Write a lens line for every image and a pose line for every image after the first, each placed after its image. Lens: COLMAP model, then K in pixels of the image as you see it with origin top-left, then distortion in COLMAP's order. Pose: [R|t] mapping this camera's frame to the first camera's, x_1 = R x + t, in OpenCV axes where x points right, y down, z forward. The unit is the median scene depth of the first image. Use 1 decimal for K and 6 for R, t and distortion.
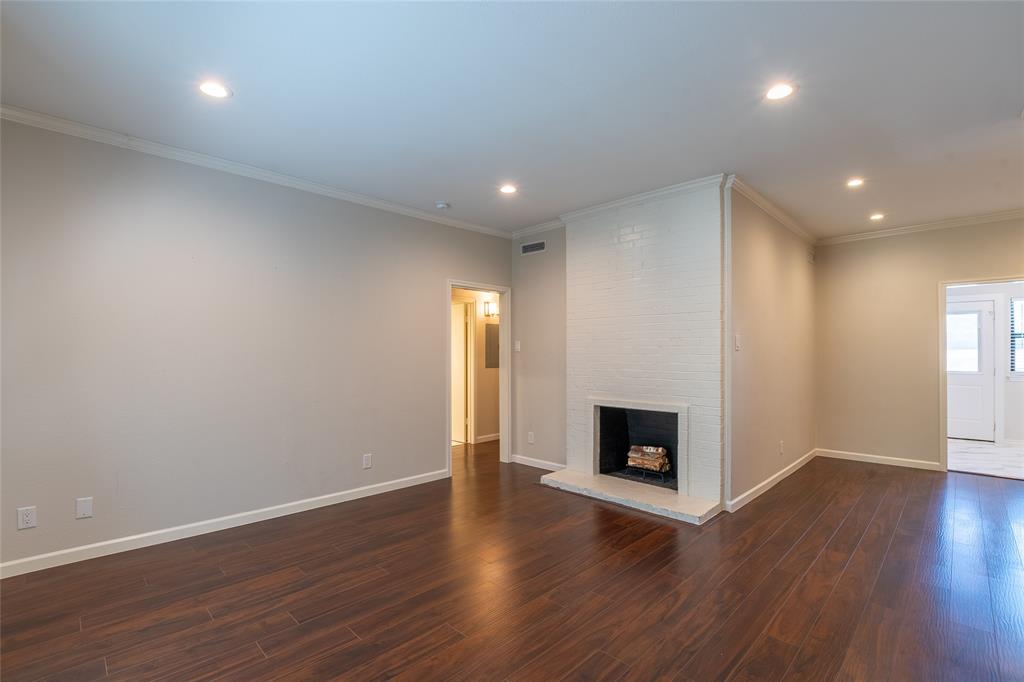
lens RADIAL K [[462.8, 0, 515.8], [0, 462.8, 343.2], [0, 0, 1]] dist [-0.034682, 0.004417]
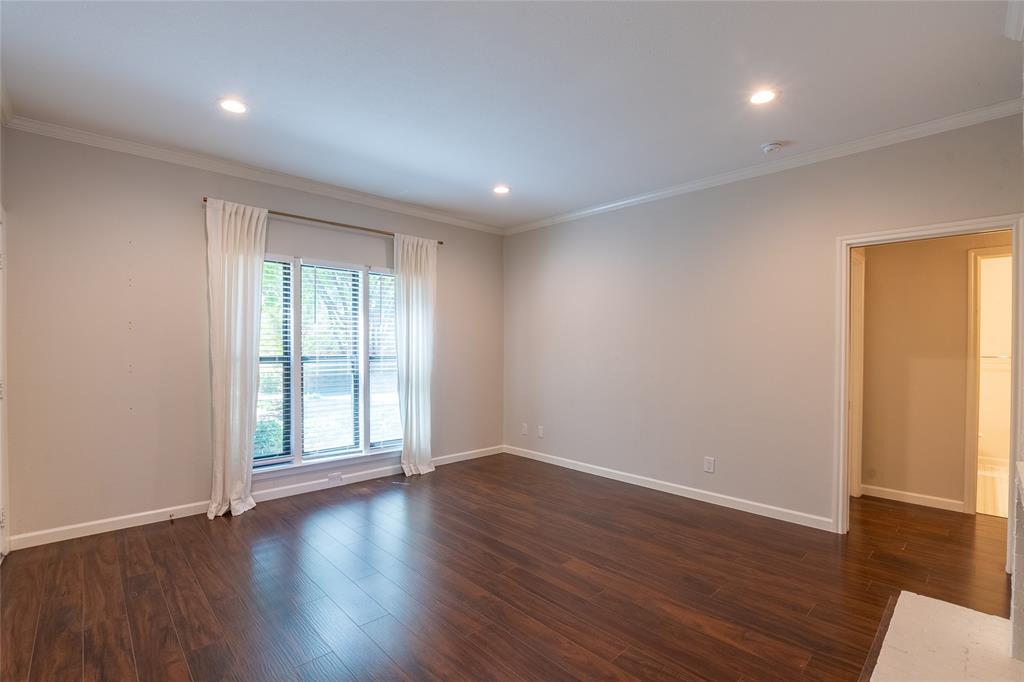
lens RADIAL K [[462.8, 0, 513.3], [0, 462.8, 342.3], [0, 0, 1]] dist [-0.034682, 0.004417]
pose [[-0.030006, -0.007625, -0.999521, 0.563875], [0.016074, 0.999838, -0.008110, 0.011329], [0.999420, -0.016310, -0.029878, 0.588286]]
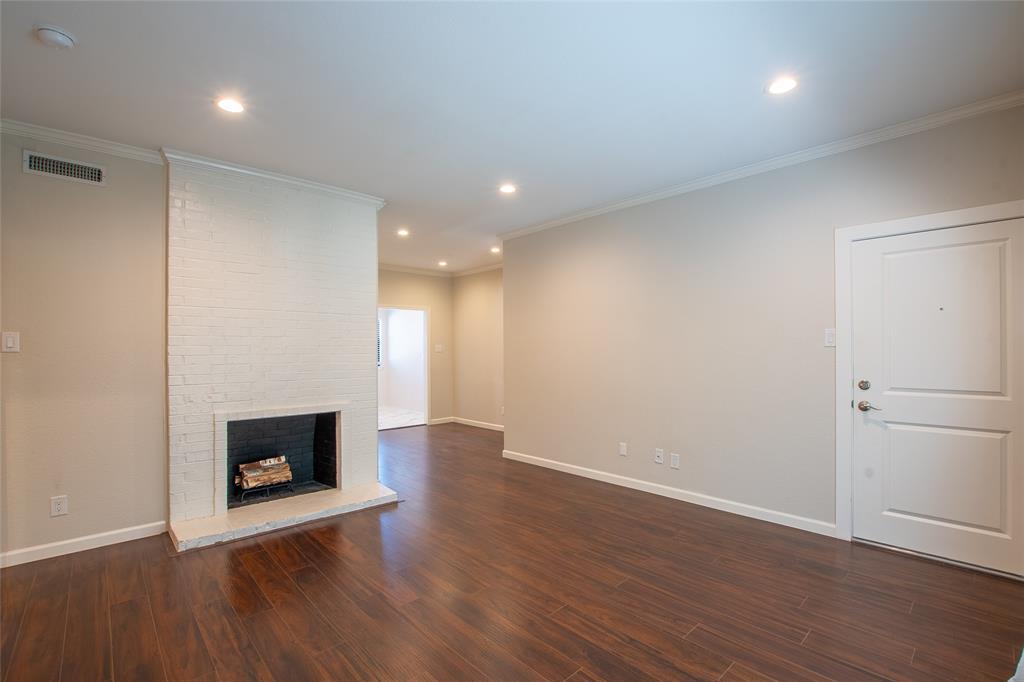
lens RADIAL K [[462.8, 0, 508.1], [0, 462.8, 346.6], [0, 0, 1]] dist [-0.034682, 0.004417]
pose [[0.045970, 0.009692, 0.998896, -0.570014], [-0.014459, 0.999855, -0.009035, 0.010065], [-0.998838, -0.014028, 0.046104, 0.504632]]
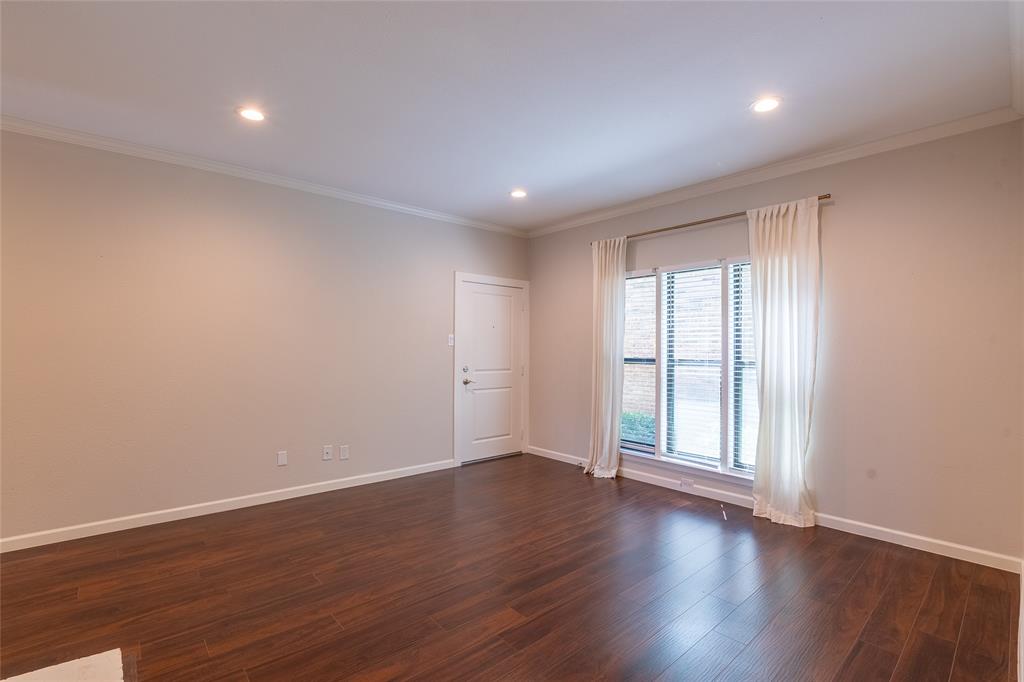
lens RADIAL K [[462.8, 0, 515.3], [0, 462.8, 345.9], [0, 0, 1]] dist [-0.034682, 0.004417]
pose [[-0.997669, -0.003304, 0.068161, -0.079158], [-0.004939, 0.999704, -0.023832, 0.022442], [-0.068062, -0.024113, -0.997390, 1.136386]]
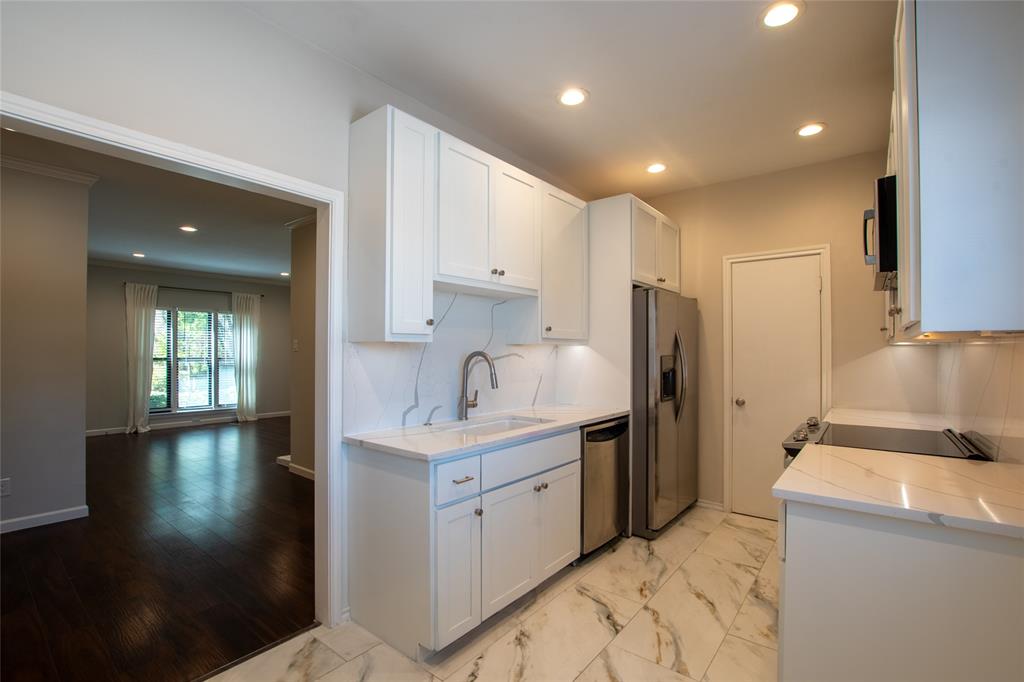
lens RADIAL K [[462.8, 0, 514.1], [0, 462.8, 343.3], [0, 0, 1]] dist [-0.034682, 0.004417]
pose [[0.107066, -0.016487, -0.994115, 1.561338], [0.019961, 0.999697, -0.014430, 0.020007], [0.994052, -0.018299, 0.107363, 1.252168]]
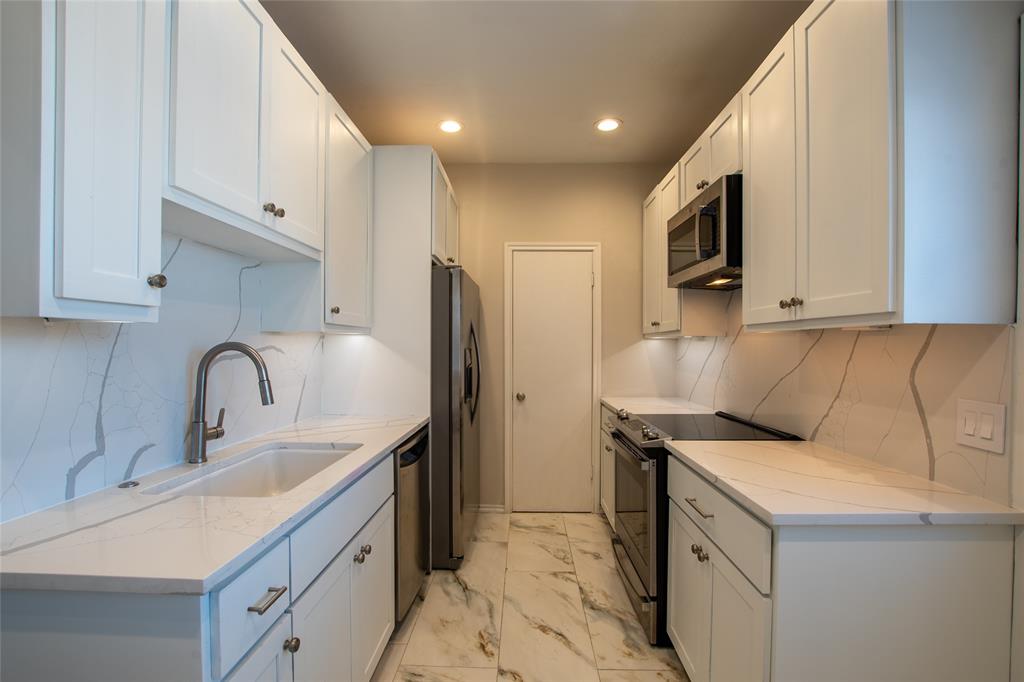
lens RADIAL K [[462.8, 0, 516.4], [0, 462.8, 346.5], [0, 0, 1]] dist [-0.034682, 0.004417]
pose [[0.687675, 0.005803, -0.725995, 1.421938], [0.011849, 0.999745, 0.019215, 0.020003], [0.725922, -0.021816, 0.687431, 1.209605]]
